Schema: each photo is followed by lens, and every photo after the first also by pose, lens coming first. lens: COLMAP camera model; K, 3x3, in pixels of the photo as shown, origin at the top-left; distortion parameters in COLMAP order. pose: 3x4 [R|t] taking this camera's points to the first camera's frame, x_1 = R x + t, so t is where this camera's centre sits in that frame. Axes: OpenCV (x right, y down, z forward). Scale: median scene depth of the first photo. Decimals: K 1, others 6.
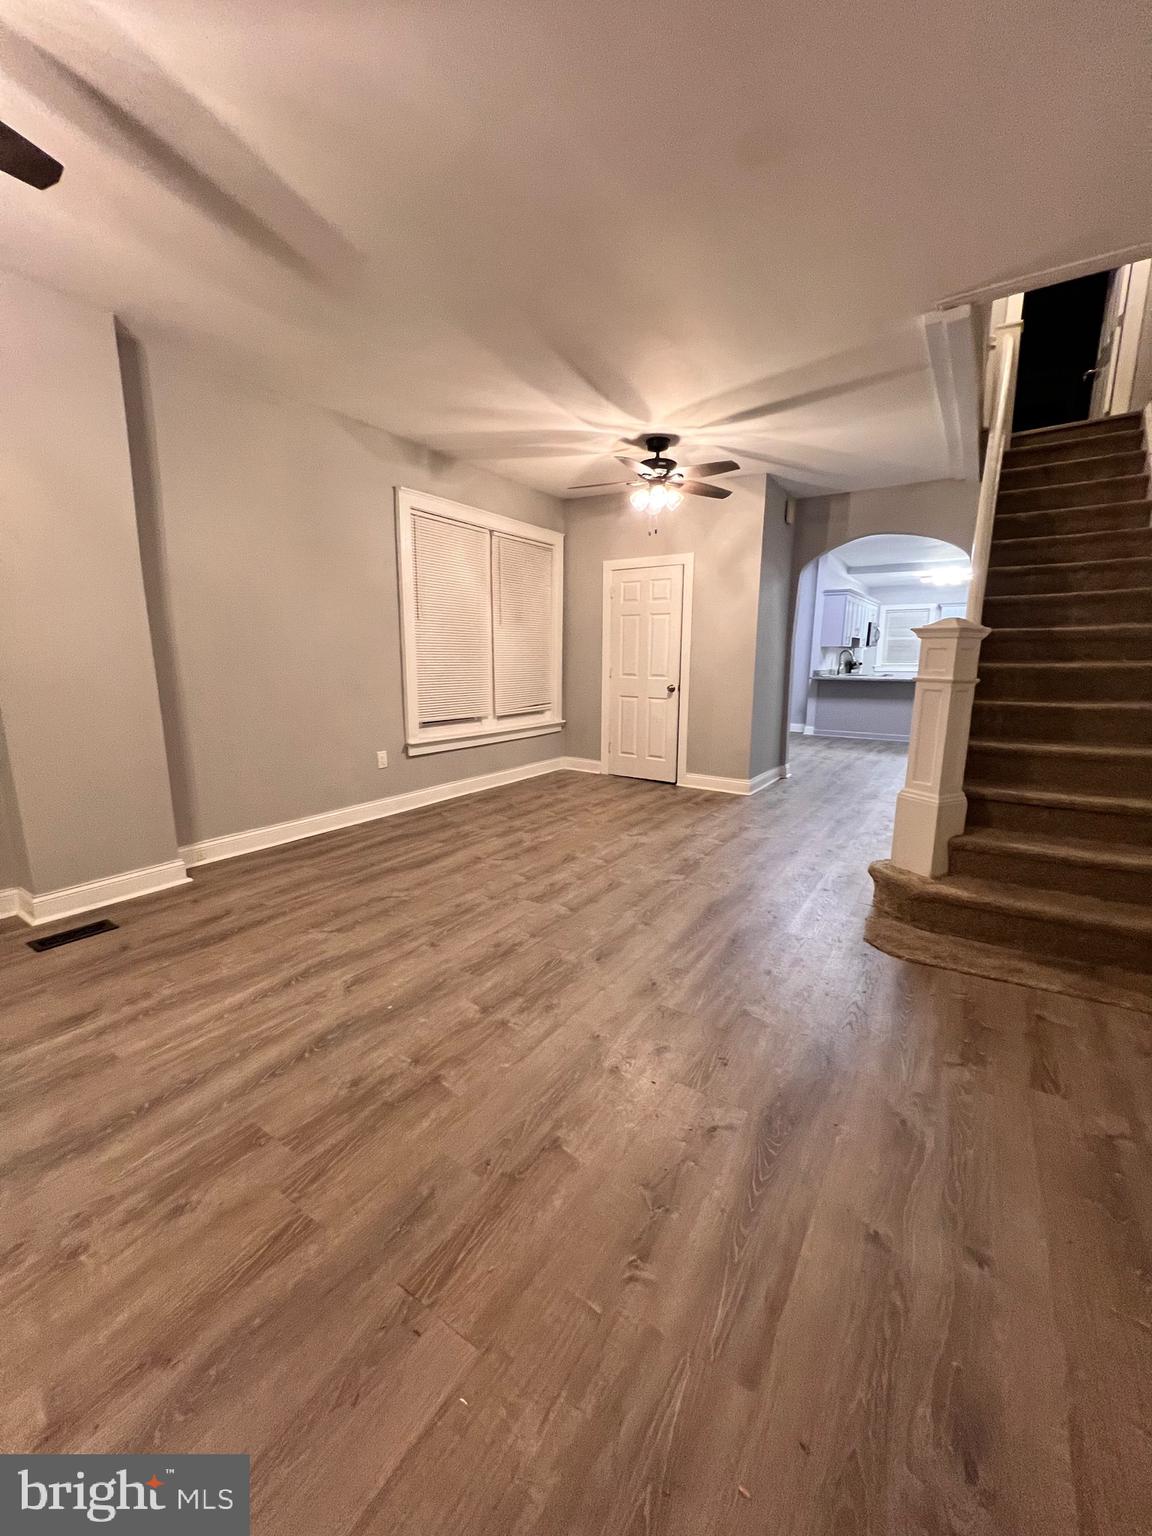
lens RADIAL K [[611.6, 0, 575.9], [0, 611.6, 760.5], [0, 0, 1]] dist [-0.001671, 0.000569]
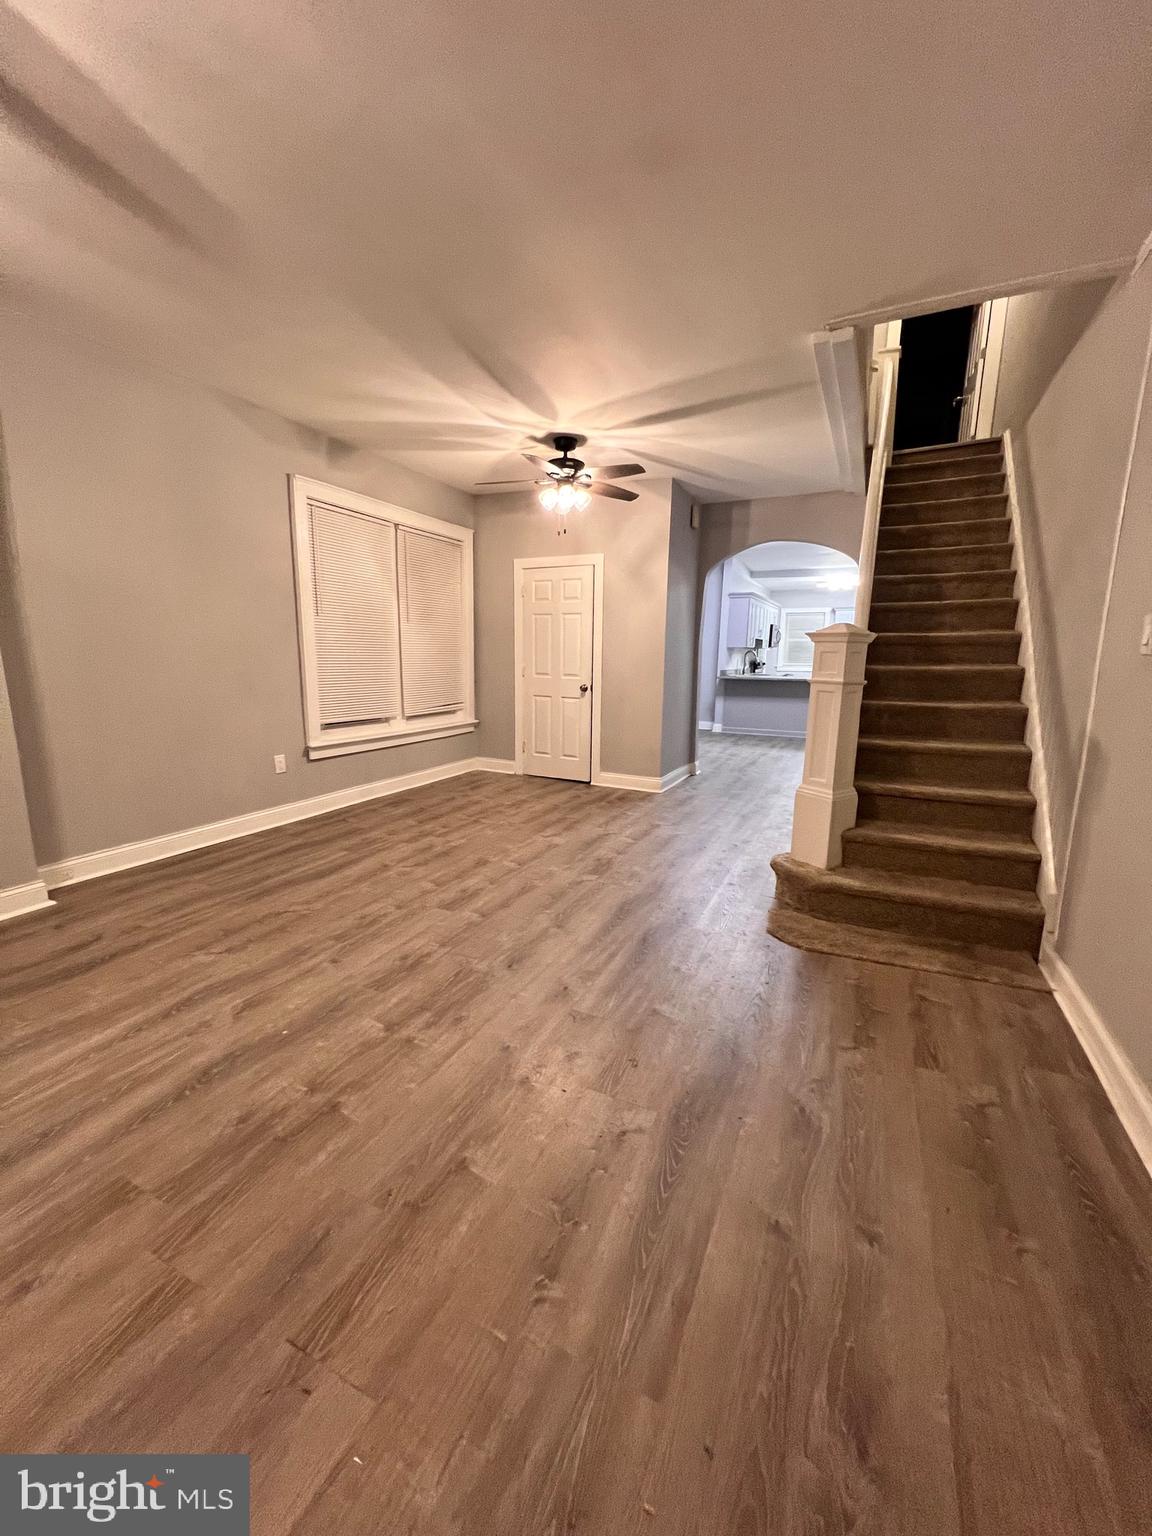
lens RADIAL K [[611.6, 0, 574.8], [0, 611.6, 761.0], [0, 0, 1]] dist [-0.001671, 0.000569]
pose [[0.991100, -0.015112, 0.132255, 0.012763], [0.014572, 0.999881, 0.005046, -0.006491], [-0.132316, -0.003073, 0.991203, 0.011490]]
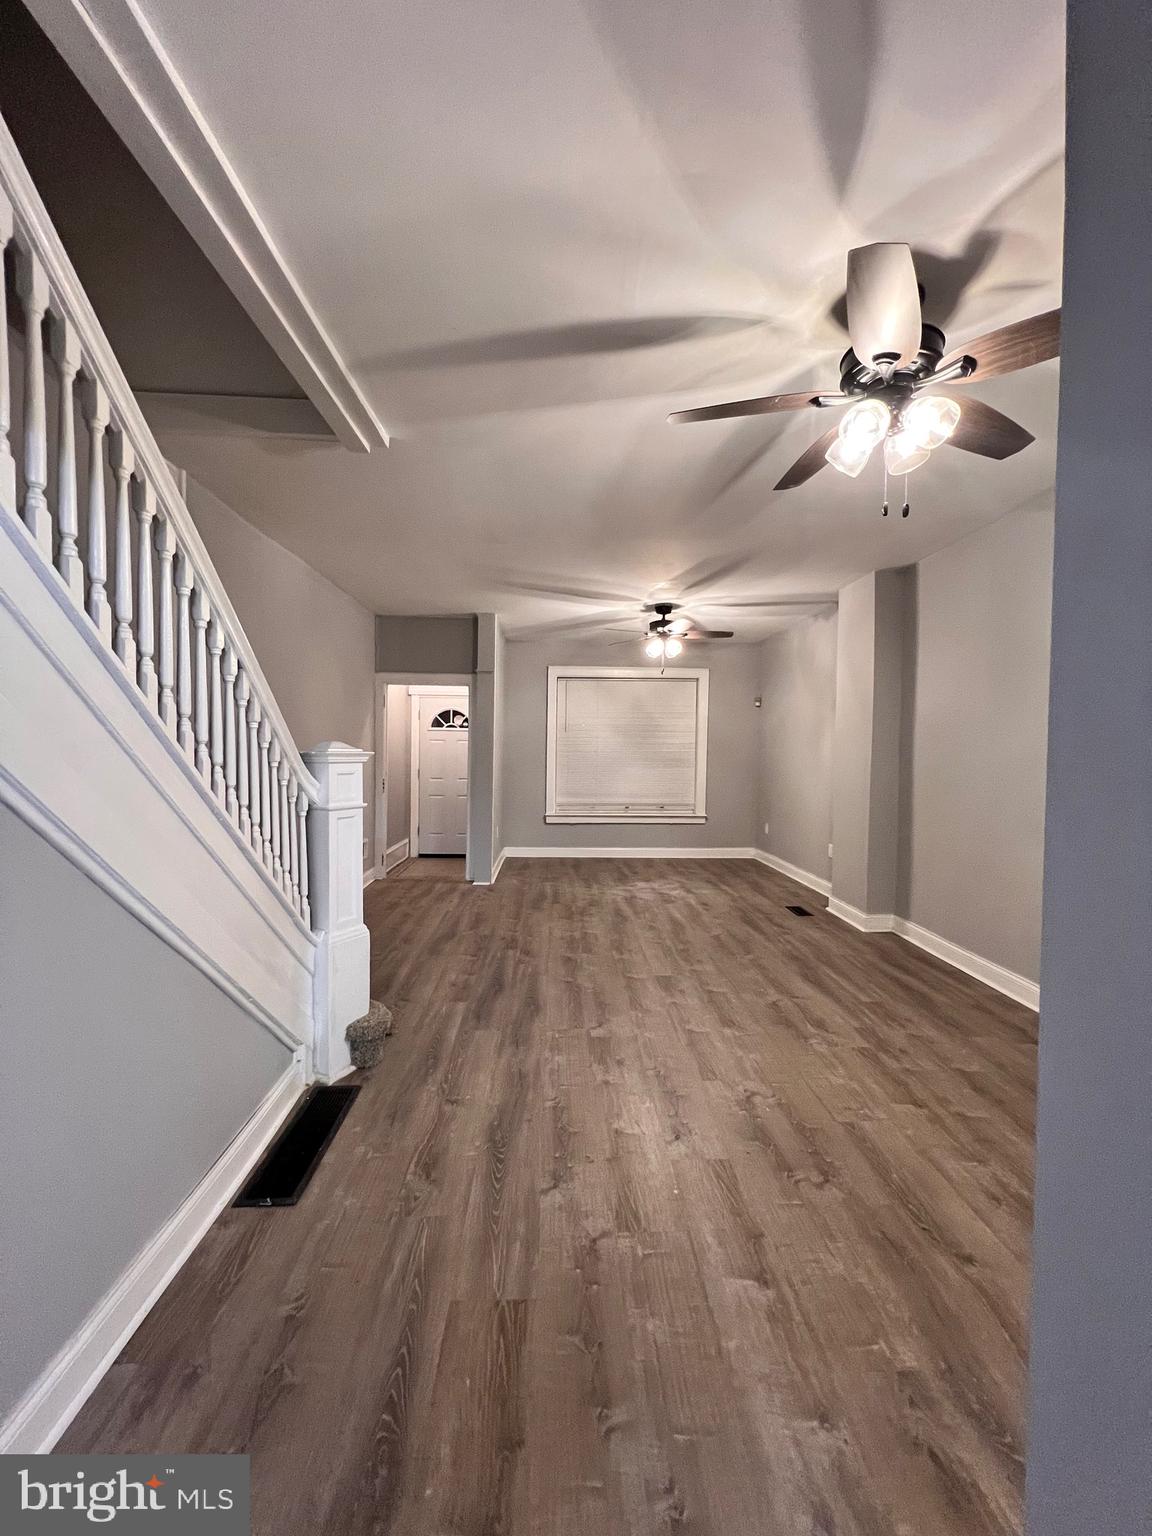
lens RADIAL K [[611.6, 0, 581.4], [0, 611.6, 763.2], [0, 0, 1]] dist [-0.001671, 0.000569]
pose [[-0.812981, -0.002246, -0.582286, 0.783963], [-0.117111, 0.980190, 0.159729, -0.362314], [0.570392, 0.198049, -0.797139, 1.821965]]
